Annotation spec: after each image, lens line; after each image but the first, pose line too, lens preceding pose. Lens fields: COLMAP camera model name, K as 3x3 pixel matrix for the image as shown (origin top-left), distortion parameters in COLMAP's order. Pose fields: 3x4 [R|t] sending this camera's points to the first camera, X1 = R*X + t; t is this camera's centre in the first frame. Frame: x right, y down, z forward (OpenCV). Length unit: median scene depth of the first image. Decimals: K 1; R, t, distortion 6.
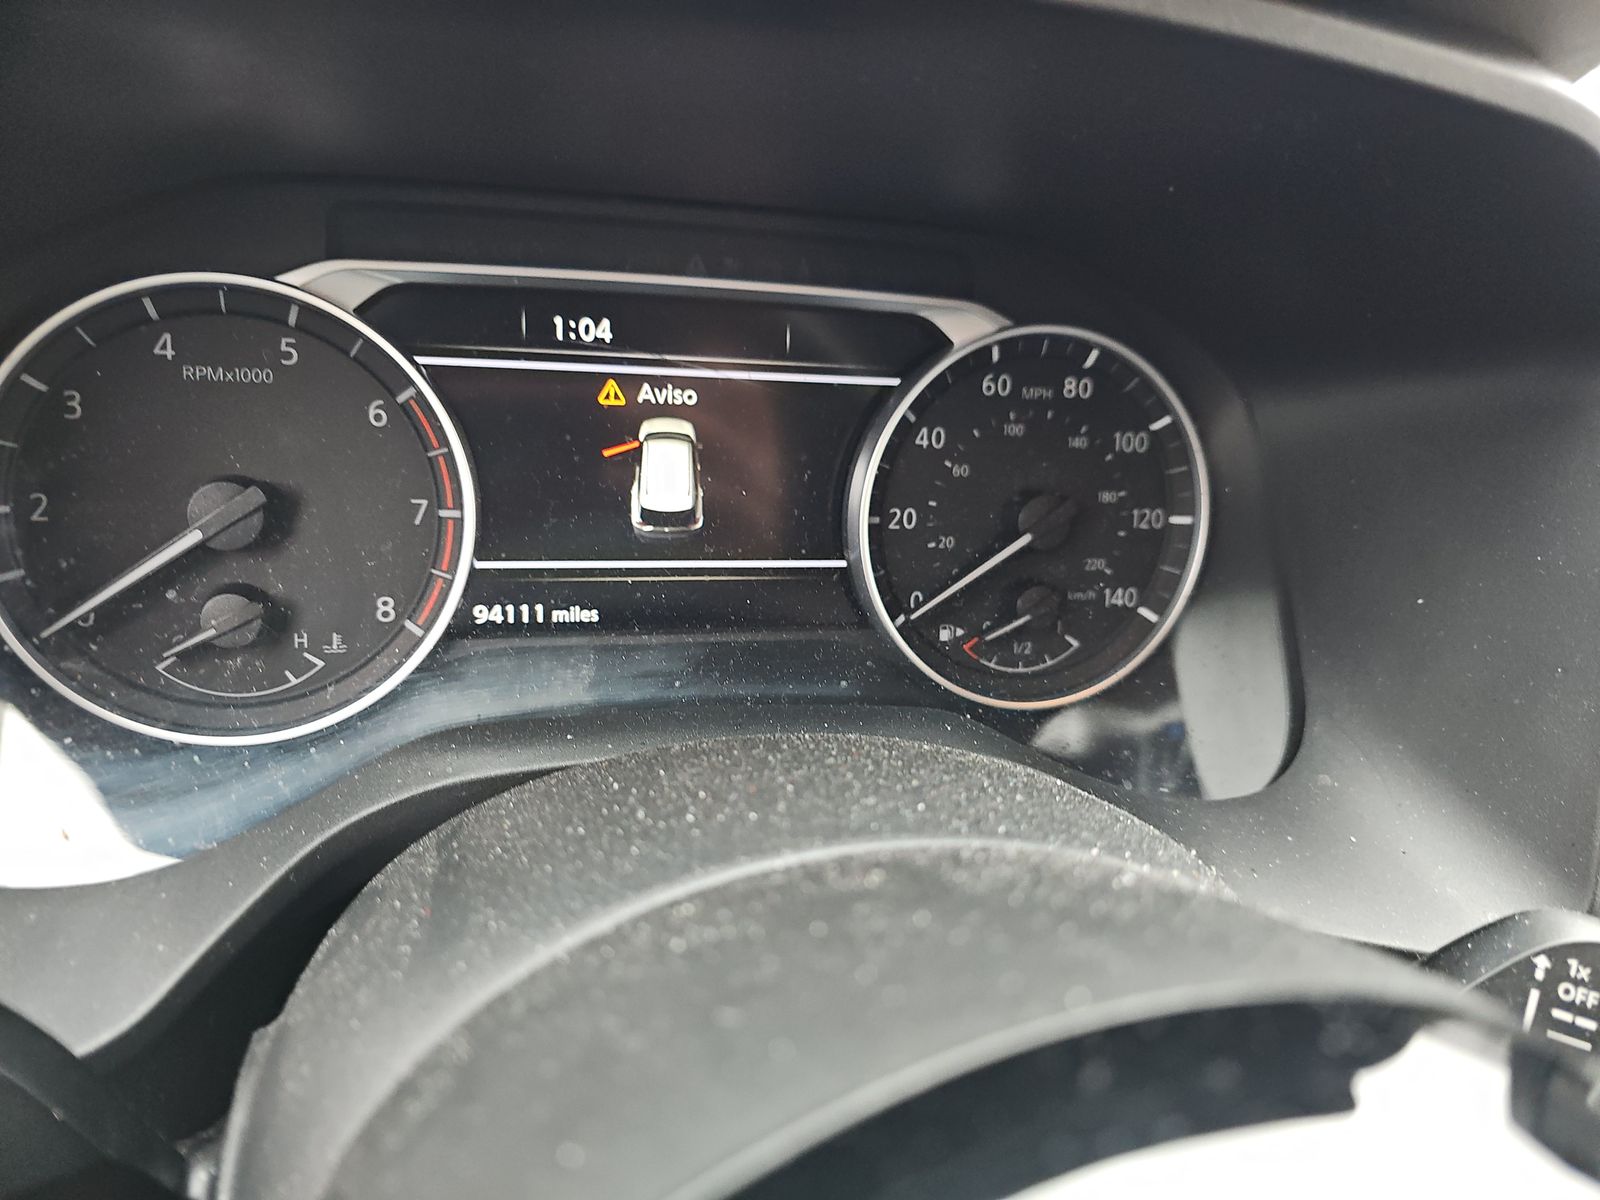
lens RADIAL K [[1074.7, 0, 800.6], [0, 1074.7, 605.5], [0, 0, 1]] dist [-0.004000, -0.013797]
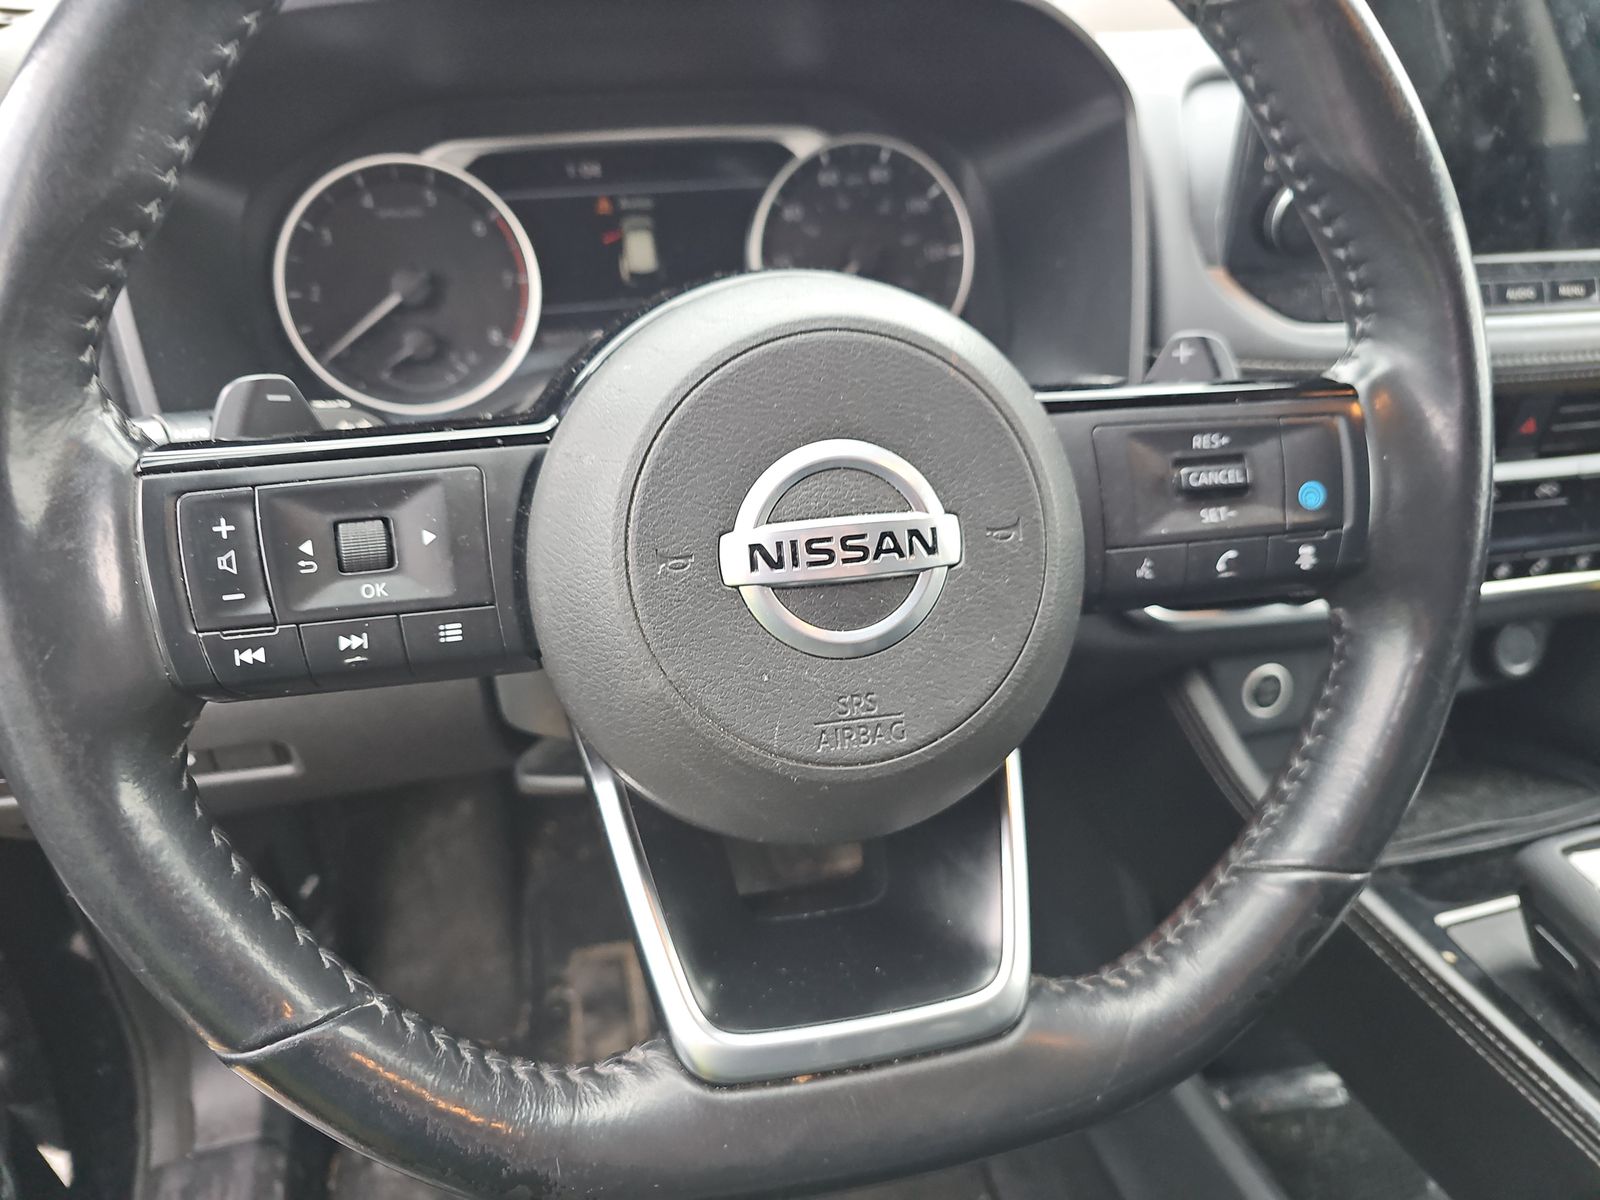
lens RADIAL K [[1074.7, 0, 791.8], [0, 1074.7, 595.6], [0, 0, 1]] dist [-0.004000, -0.013797]
pose [[0.993423, -0.098078, -0.059088, 0.173128], [0.102616, 0.991546, 0.079416, 0.330612], [0.050800, -0.084957, 0.995089, -0.799482]]
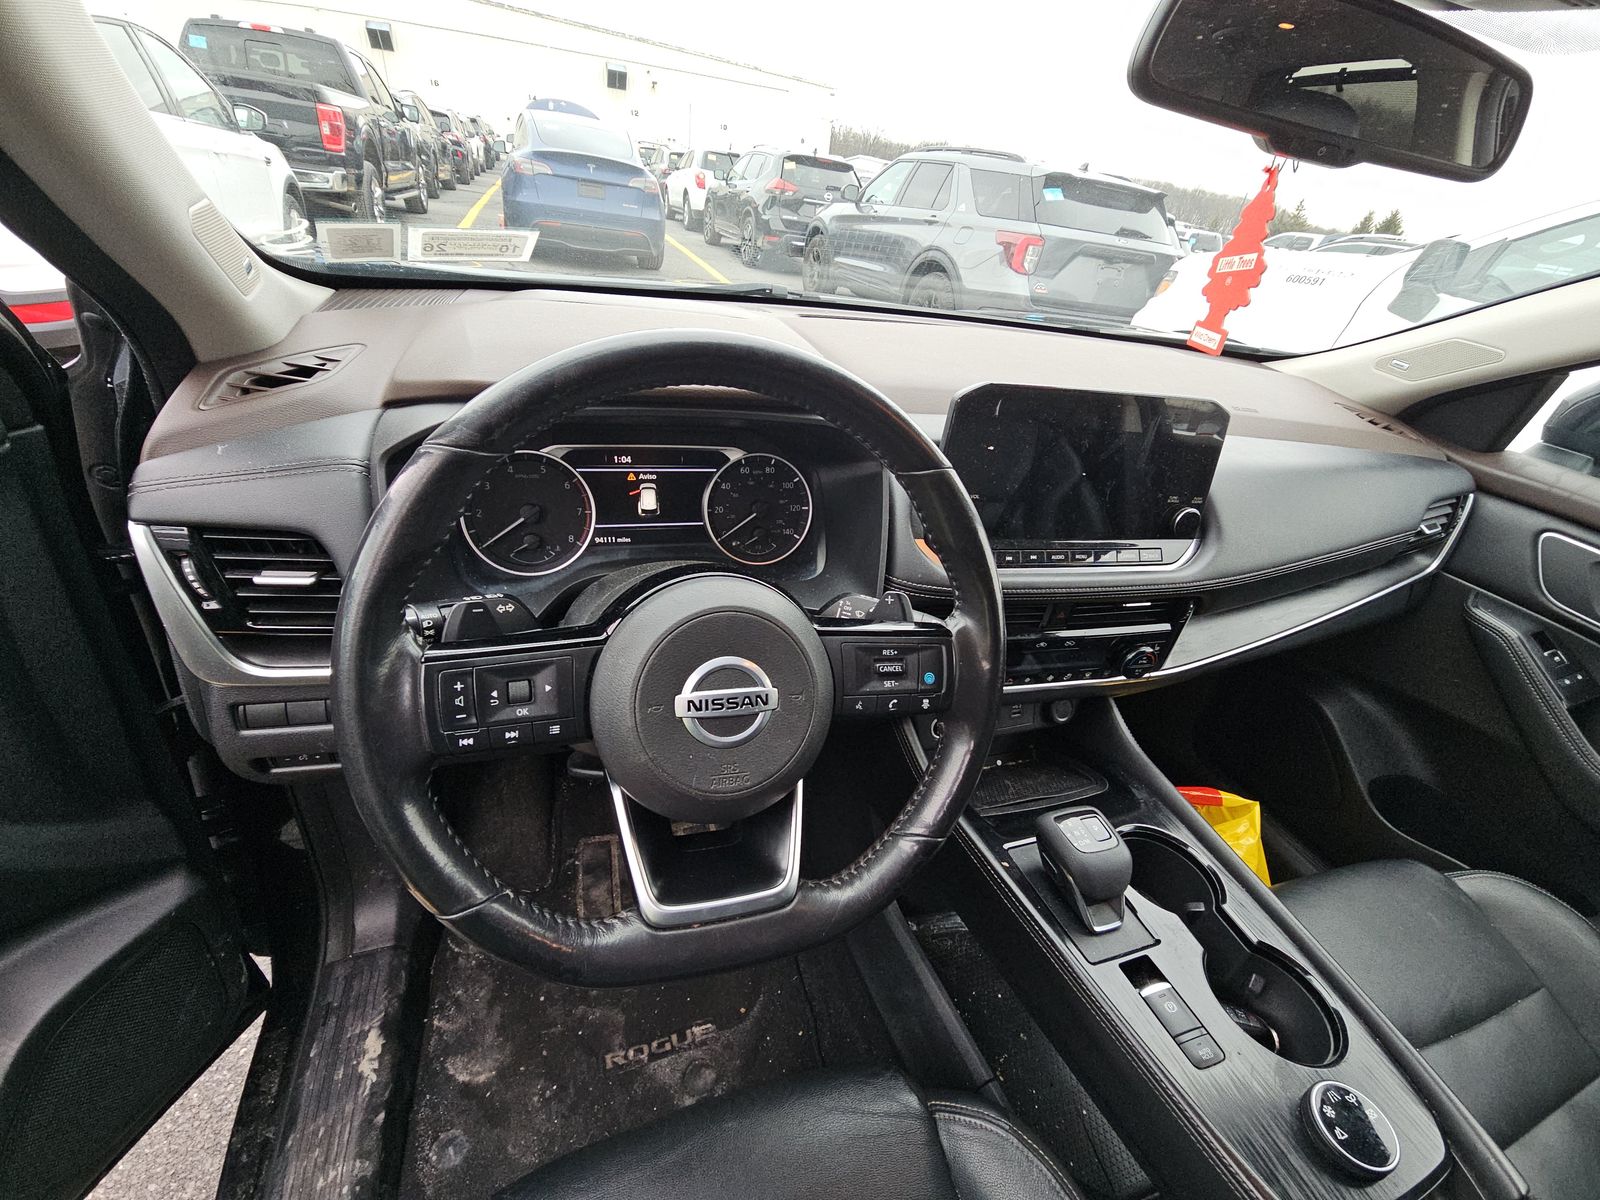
lens RADIAL K [[643.0, 0, 801.5], [0, 643.0, 593.7], [0, 0, 1]] dist [0.002545, 0.000325]
pose [[0.997595, -0.031949, 0.061516, 0.242228], [0.028057, 0.997611, 0.063121, 0.070497], [-0.063386, -0.061243, 0.996108, -1.182540]]
